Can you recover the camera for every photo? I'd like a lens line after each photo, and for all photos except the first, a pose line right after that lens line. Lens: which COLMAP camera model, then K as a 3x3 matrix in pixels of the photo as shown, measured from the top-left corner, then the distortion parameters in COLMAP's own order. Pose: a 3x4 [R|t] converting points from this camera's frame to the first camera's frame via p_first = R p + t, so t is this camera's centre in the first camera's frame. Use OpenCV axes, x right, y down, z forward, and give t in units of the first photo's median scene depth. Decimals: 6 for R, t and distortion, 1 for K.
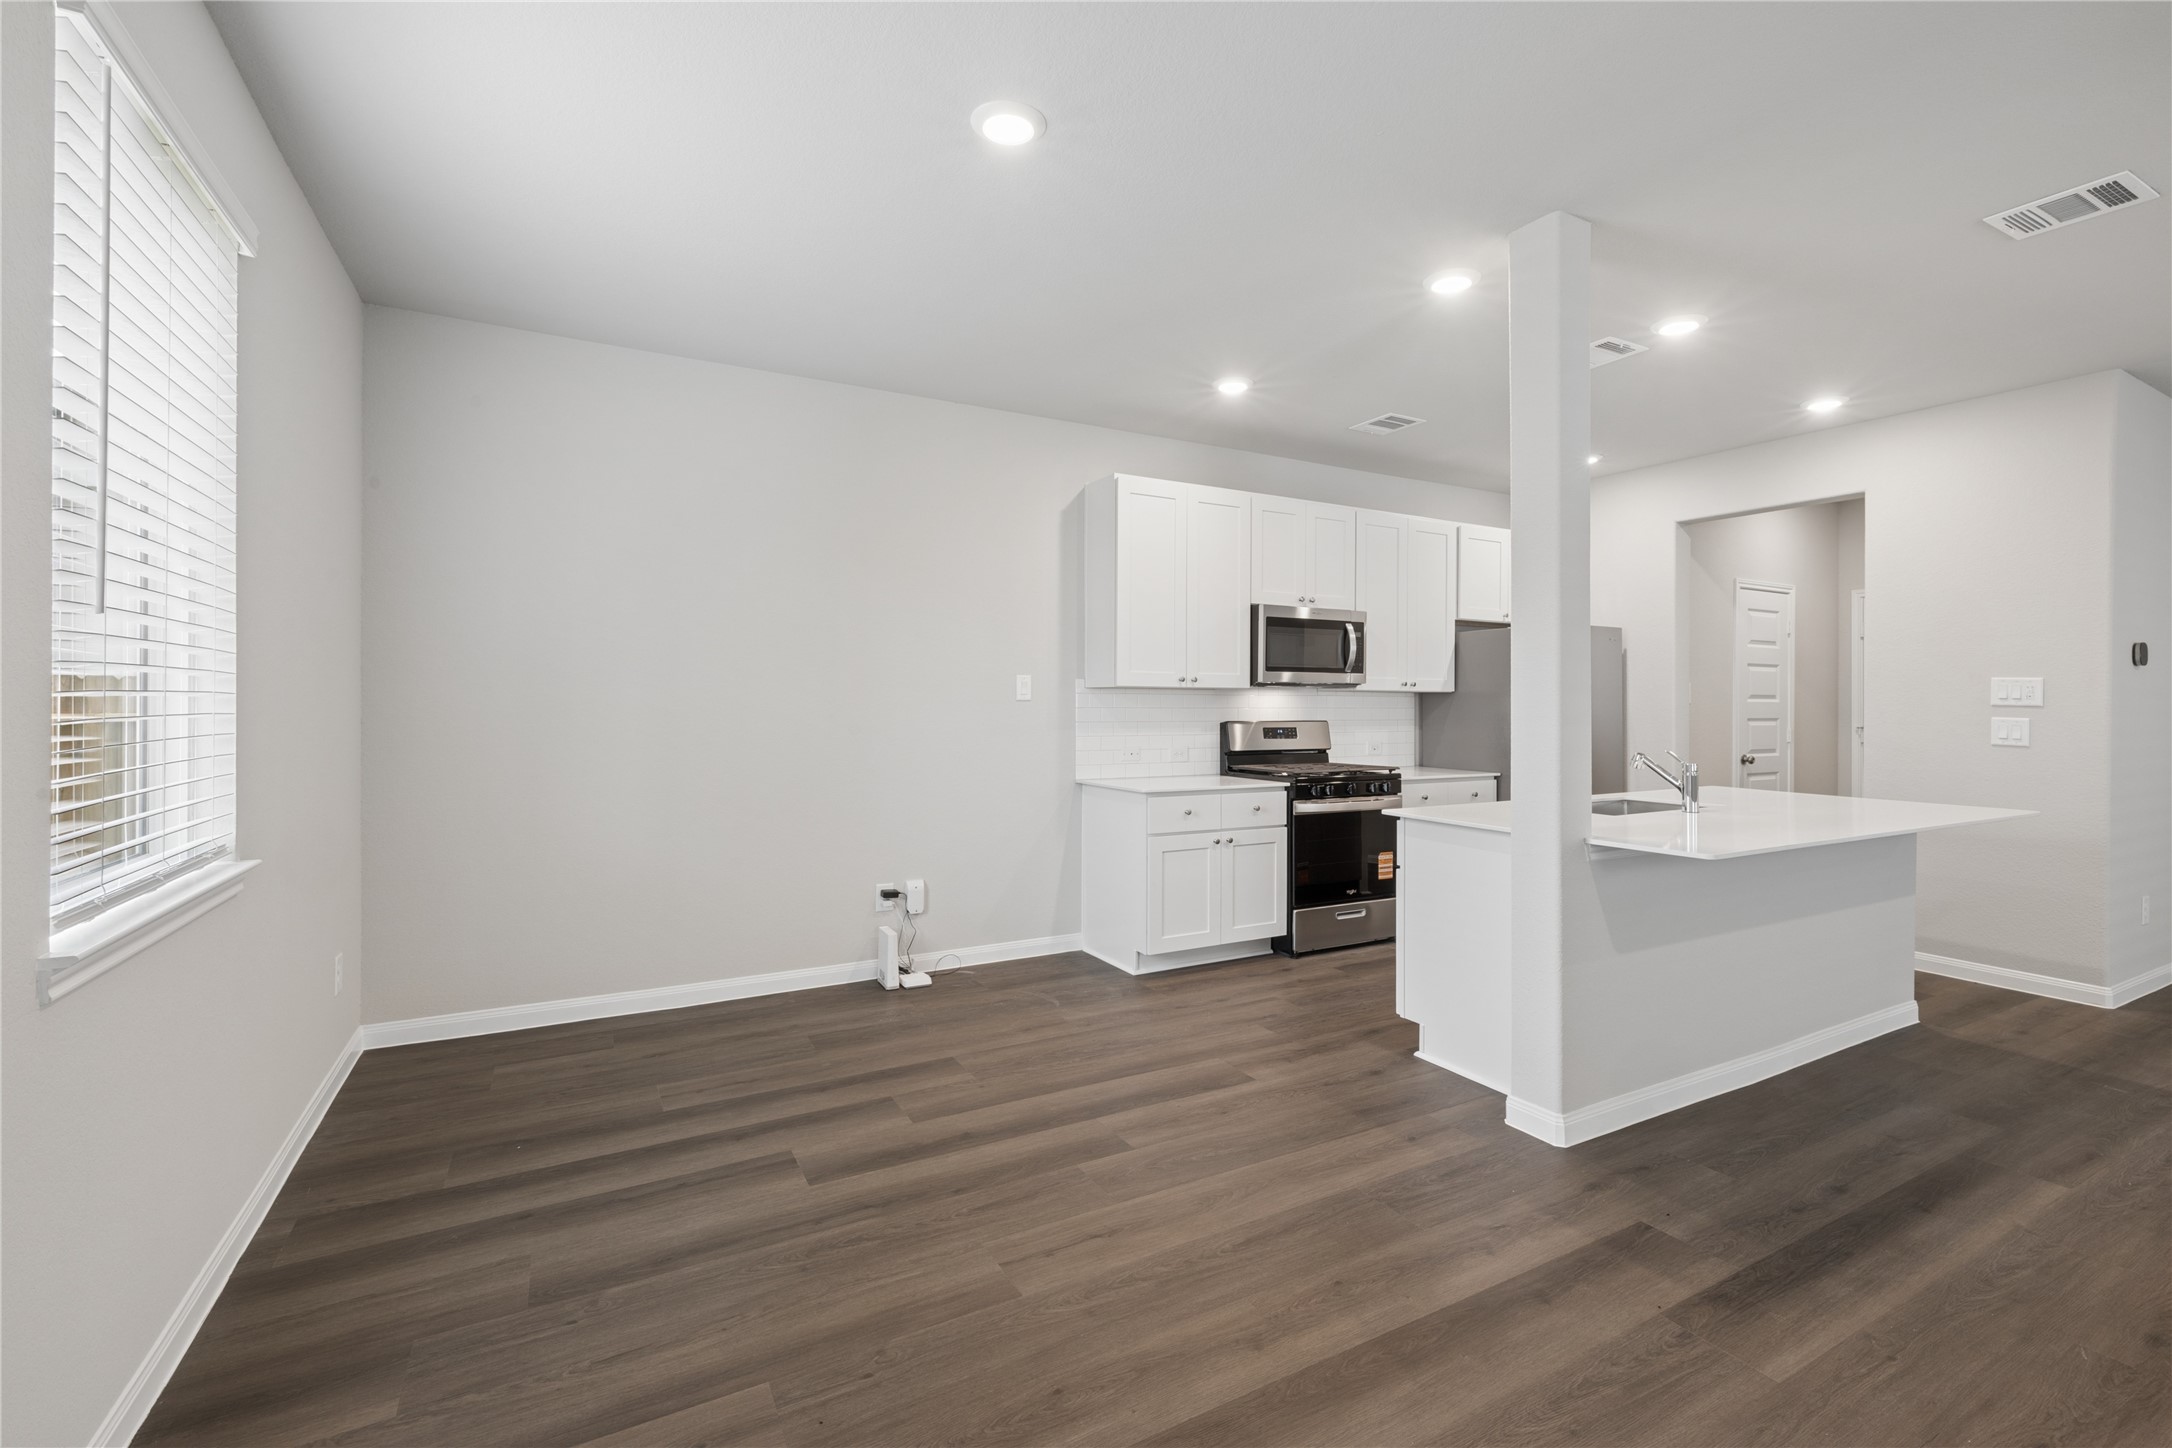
lens RADIAL K [[947.4, 0, 1086.7], [0, 947.4, 690.0], [0, 0, 1]] dist [0.000081, 0.000097]
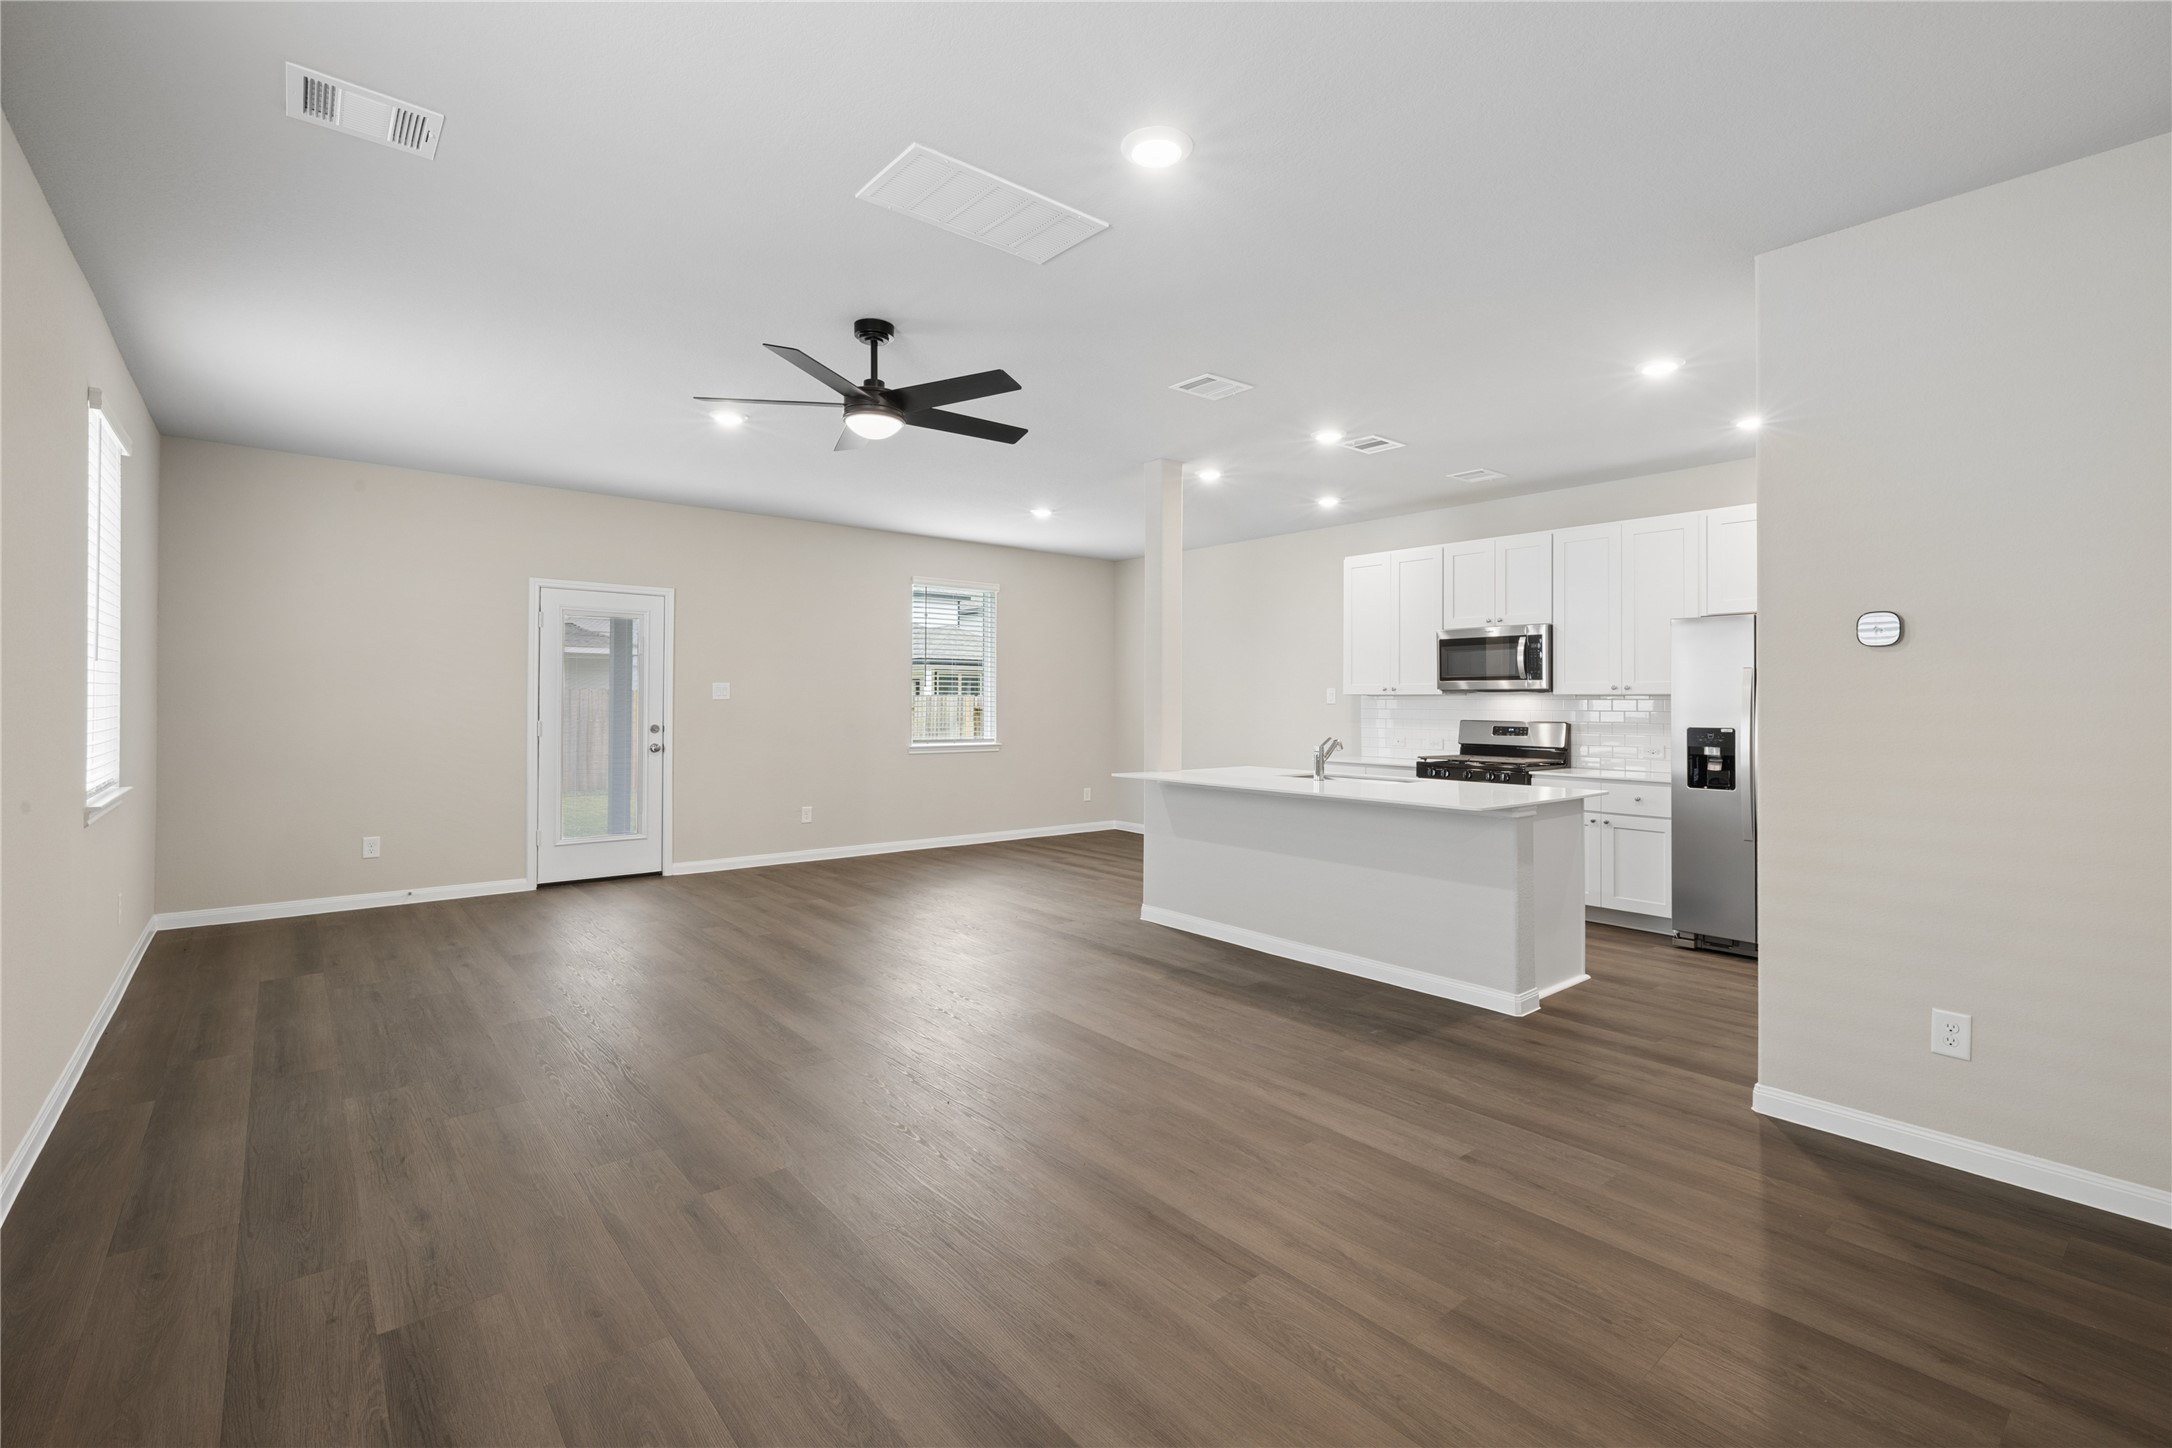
lens RADIAL K [[947.4, 0, 1086.7], [0, 947.4, 690.0], [0, 0, 1]] dist [0.000081, 0.000097]
pose [[0.188169, -0.017039, -0.981989, 2.293973], [0.006580, 0.999849, -0.016088, 0.016772], [0.982115, -0.003435, 0.188252, 0.455478]]
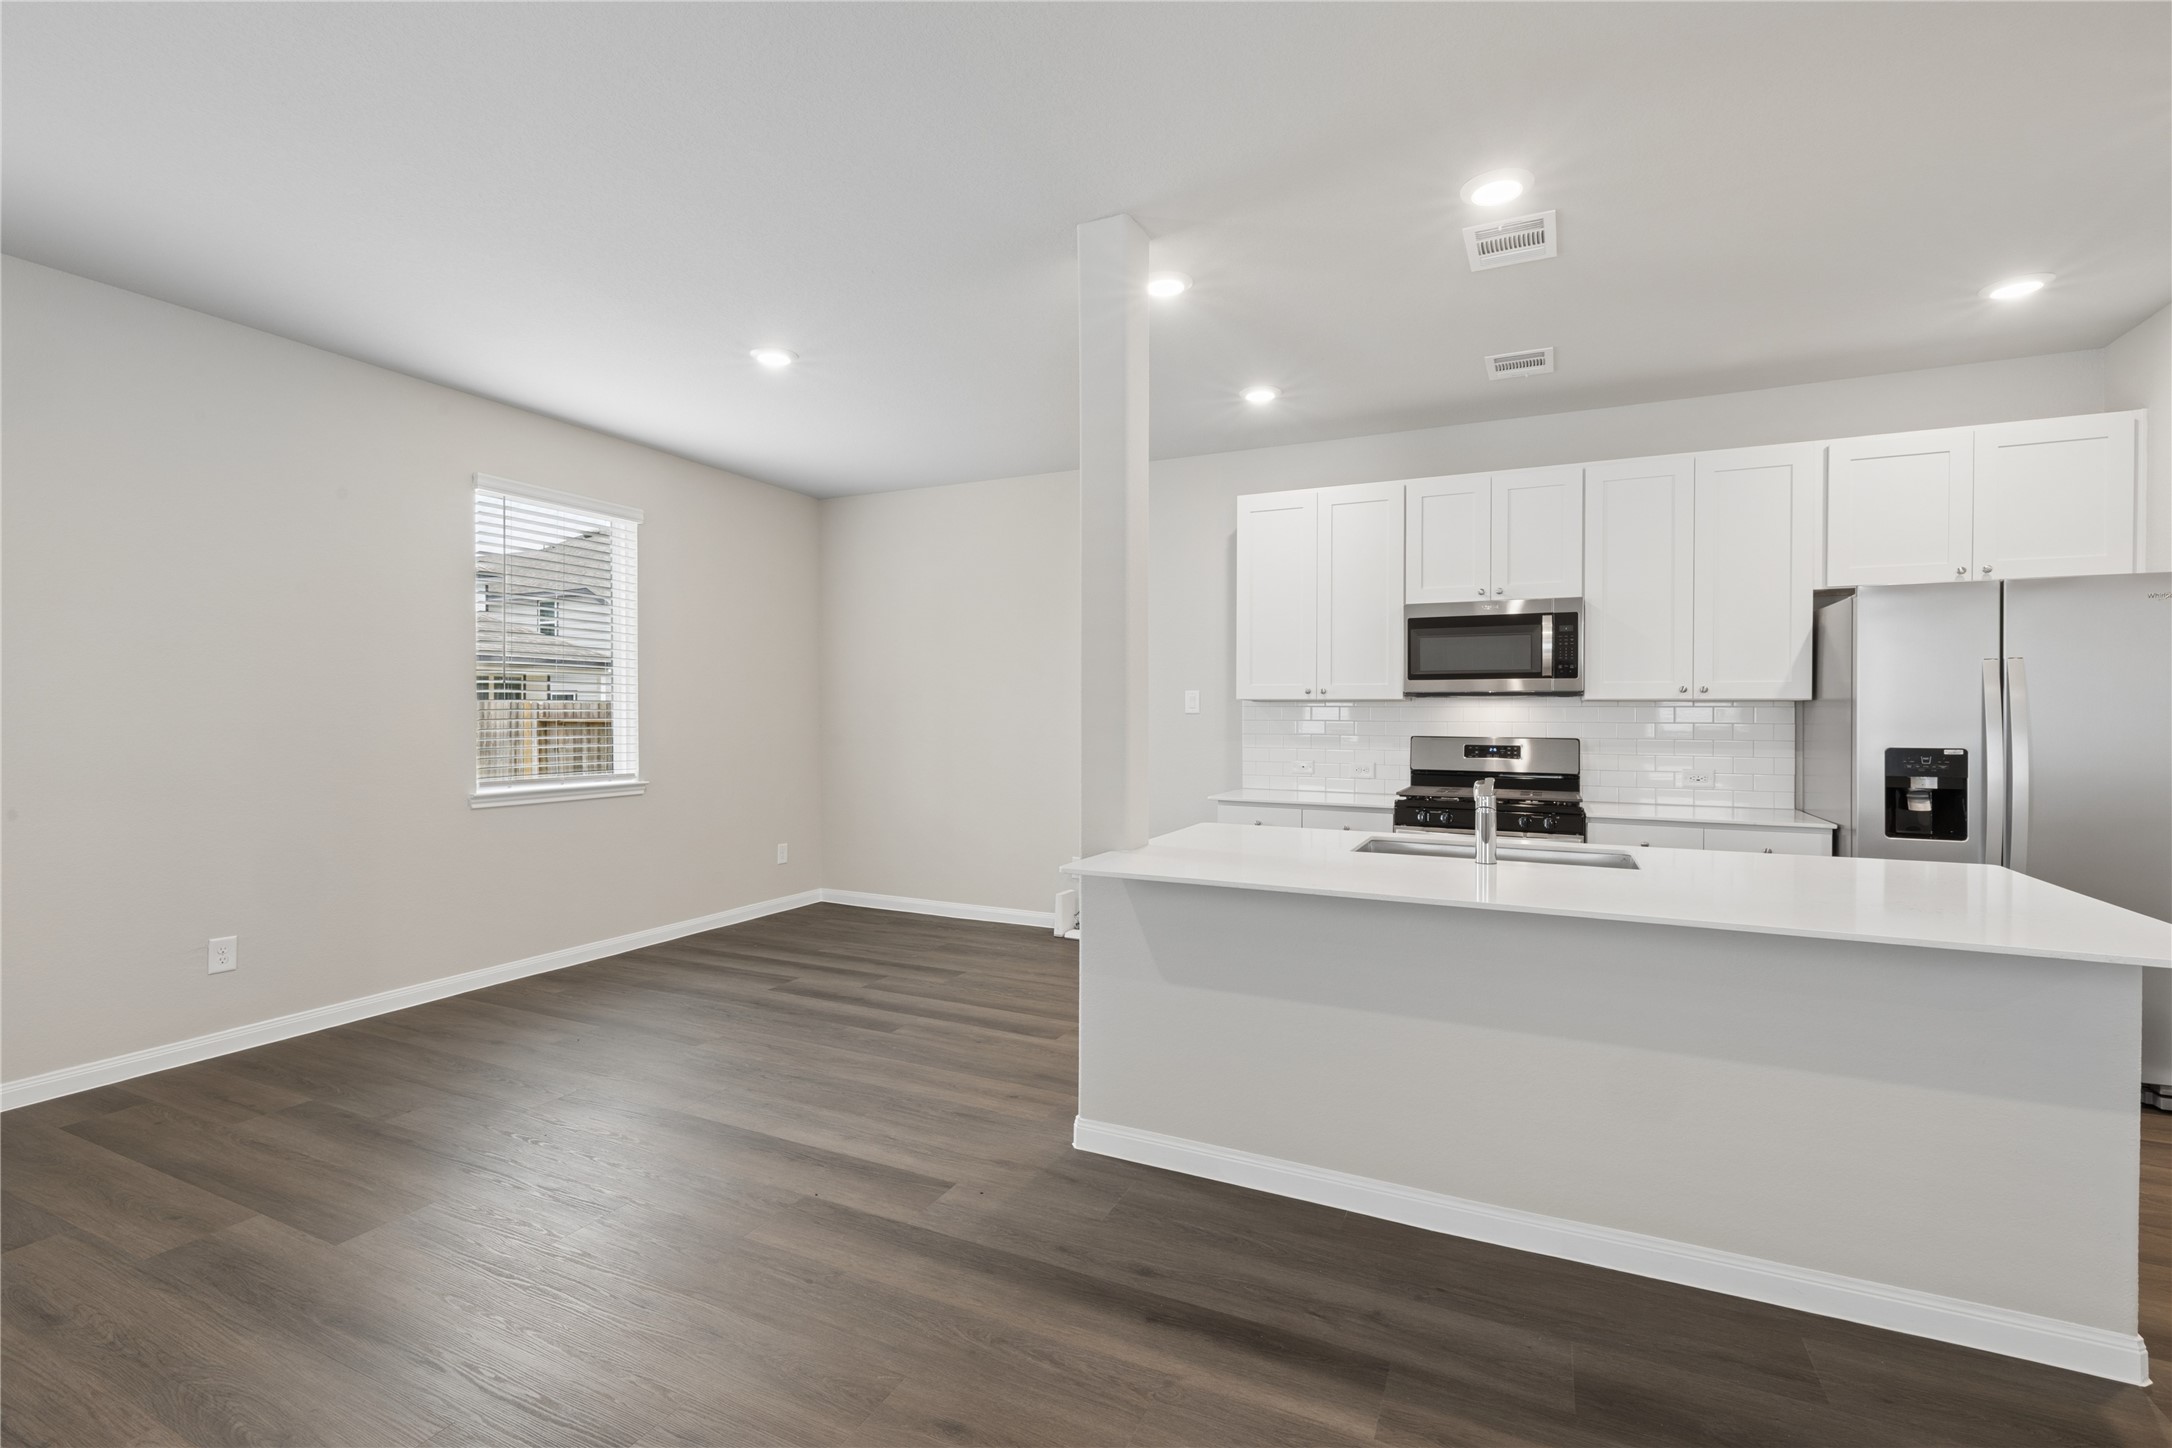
lens RADIAL K [[956.6, 0, 1074.6], [0, 956.6, 715.0], [0, 0, 1]] dist [-0.002267, -0.000443]
pose [[0.578808, -0.001758, -0.815462, 1.227447], [0.007203, 0.999970, 0.002957, 0.013689], [0.815432, -0.007586, 0.578803, 0.373639]]
